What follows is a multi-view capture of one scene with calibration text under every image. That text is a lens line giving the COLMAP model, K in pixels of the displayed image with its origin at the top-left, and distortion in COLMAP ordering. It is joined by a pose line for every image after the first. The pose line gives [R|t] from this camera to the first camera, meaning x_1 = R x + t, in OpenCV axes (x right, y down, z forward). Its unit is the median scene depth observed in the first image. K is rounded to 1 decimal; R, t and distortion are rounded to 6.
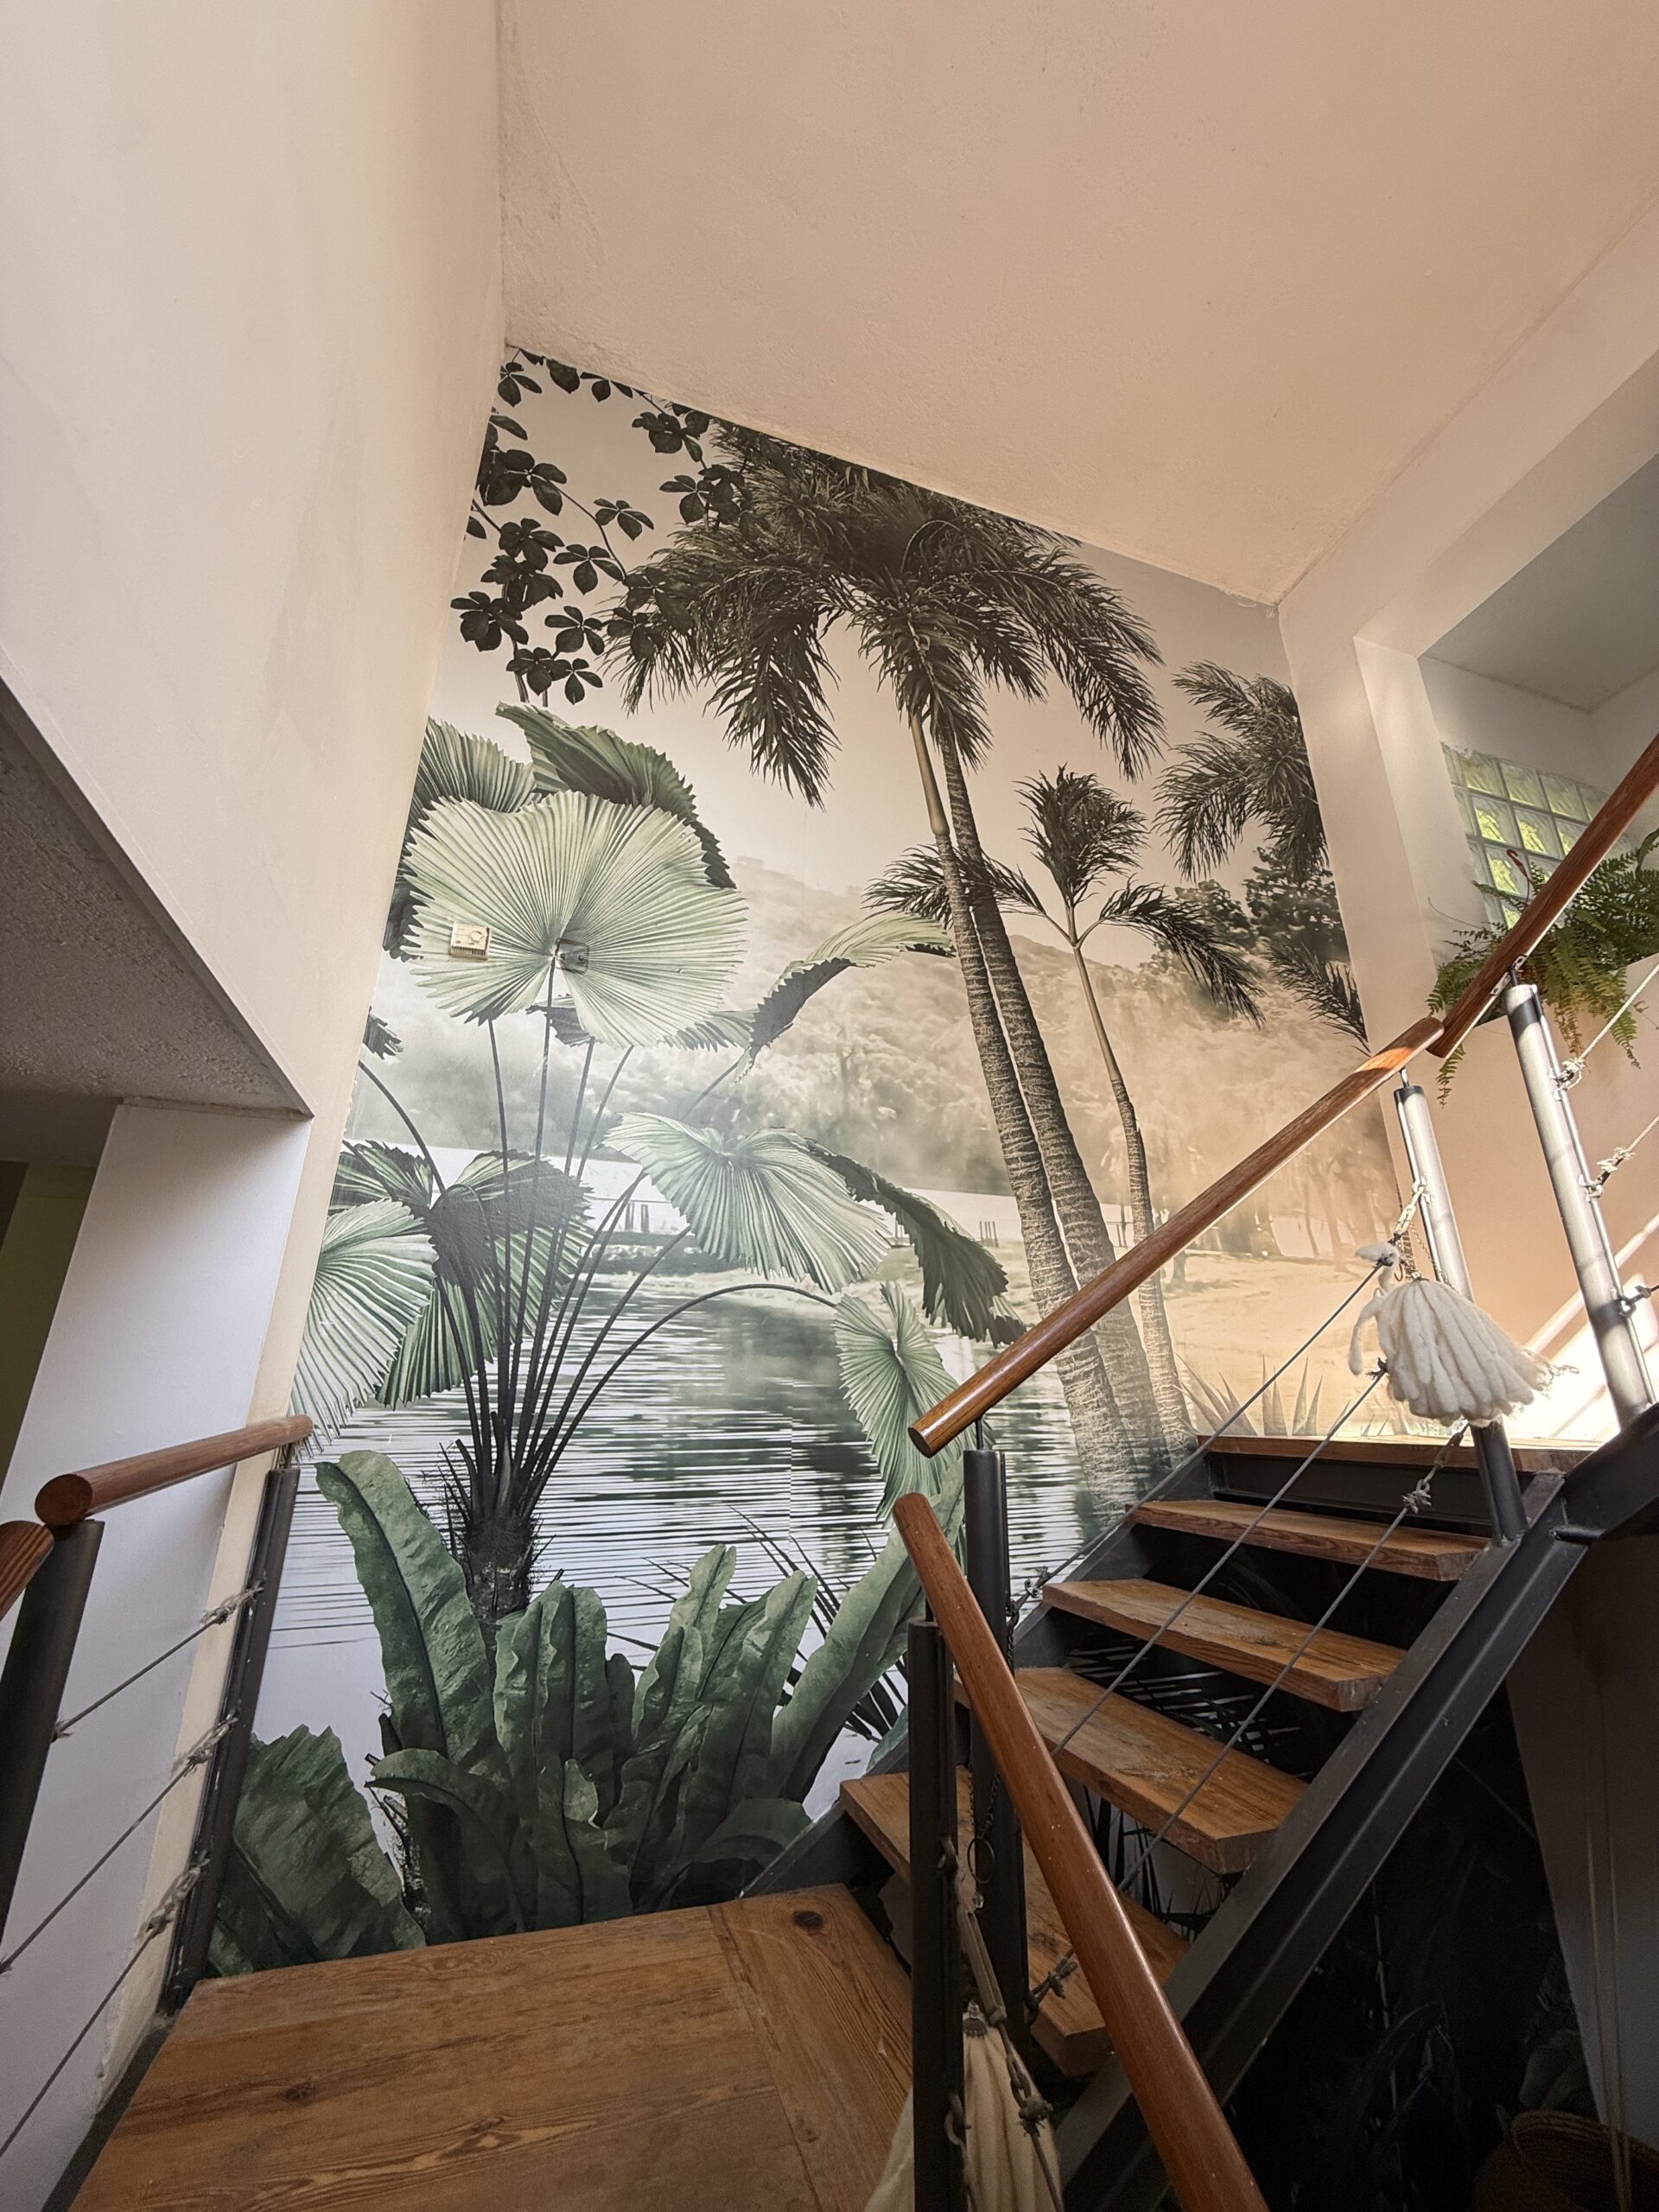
lens RADIAL K [[884.7, 0, 826.5], [0, 884.7, 1101.4], [0, 0, 1]] dist [0.000634, 0.000019]
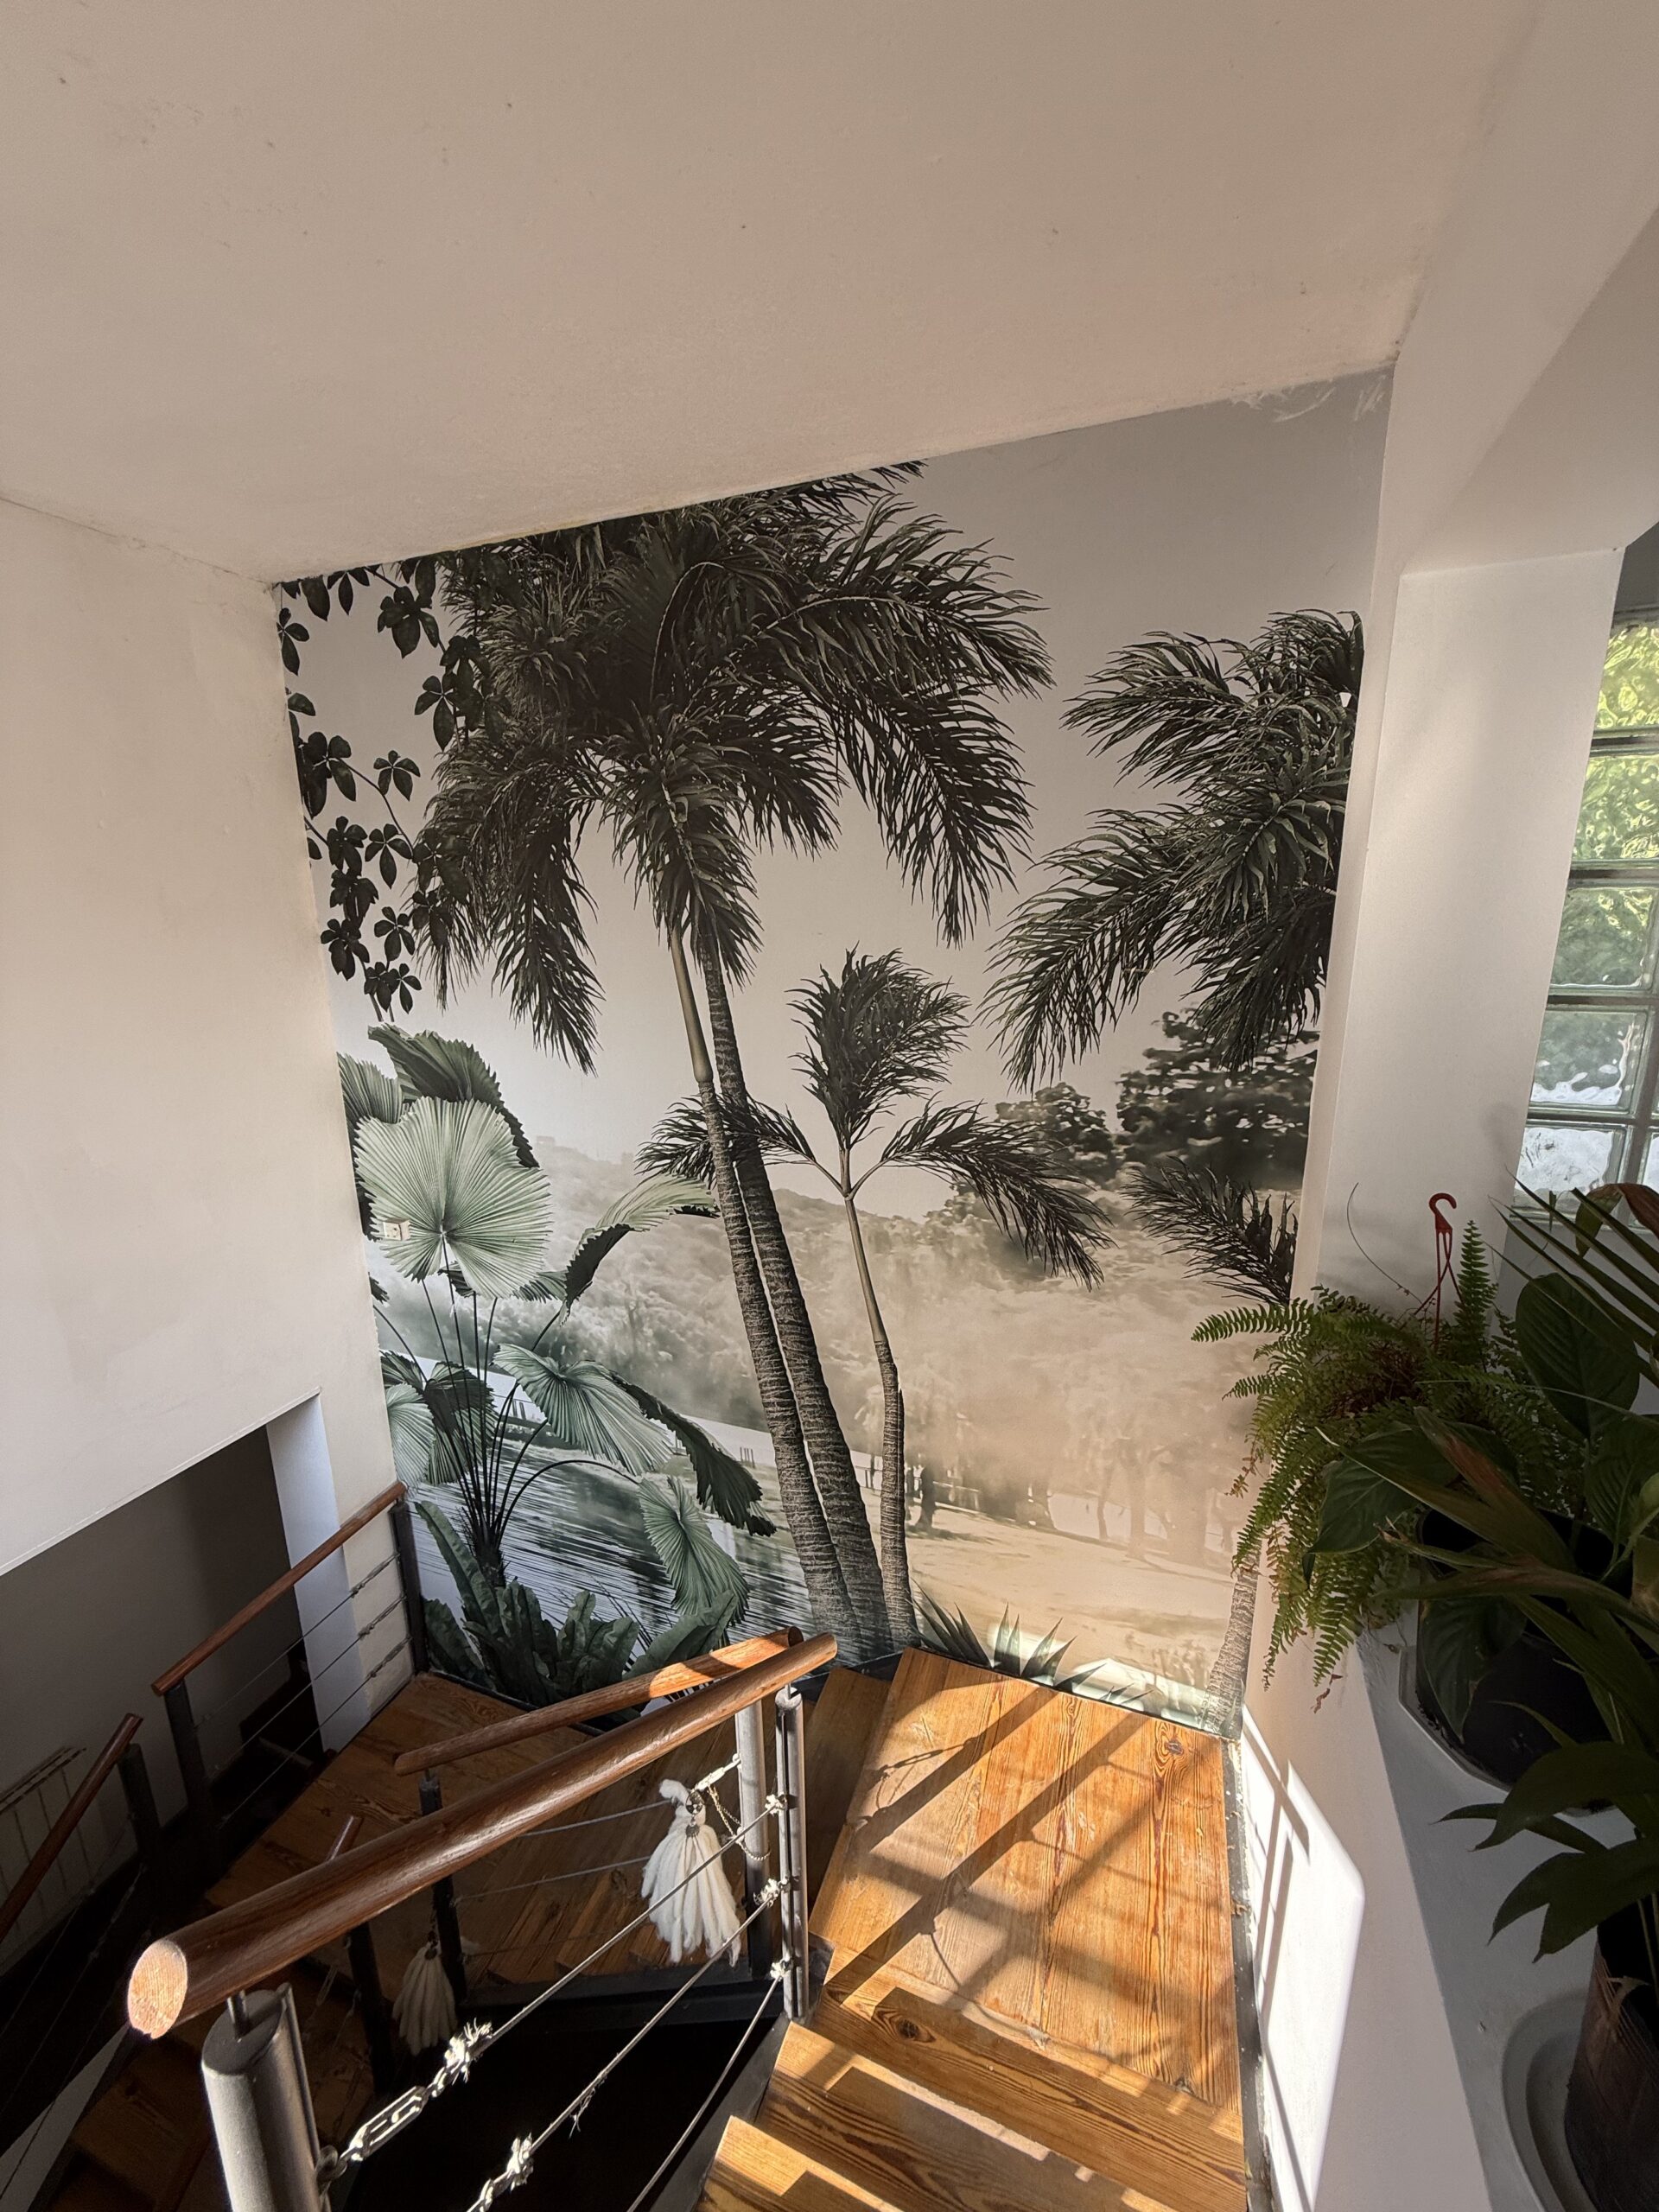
lens RADIAL K [[884.7, 0, 826.5], [0, 884.7, 1101.4], [0, 0, 1]] dist [0.000634, 0.000019]
pose [[0.772907, 0.124086, -0.622268, 0.857468], [0.233896, 0.855915, 0.461196, -0.716829], [0.589837, -0.502007, 0.632520, 0.478926]]
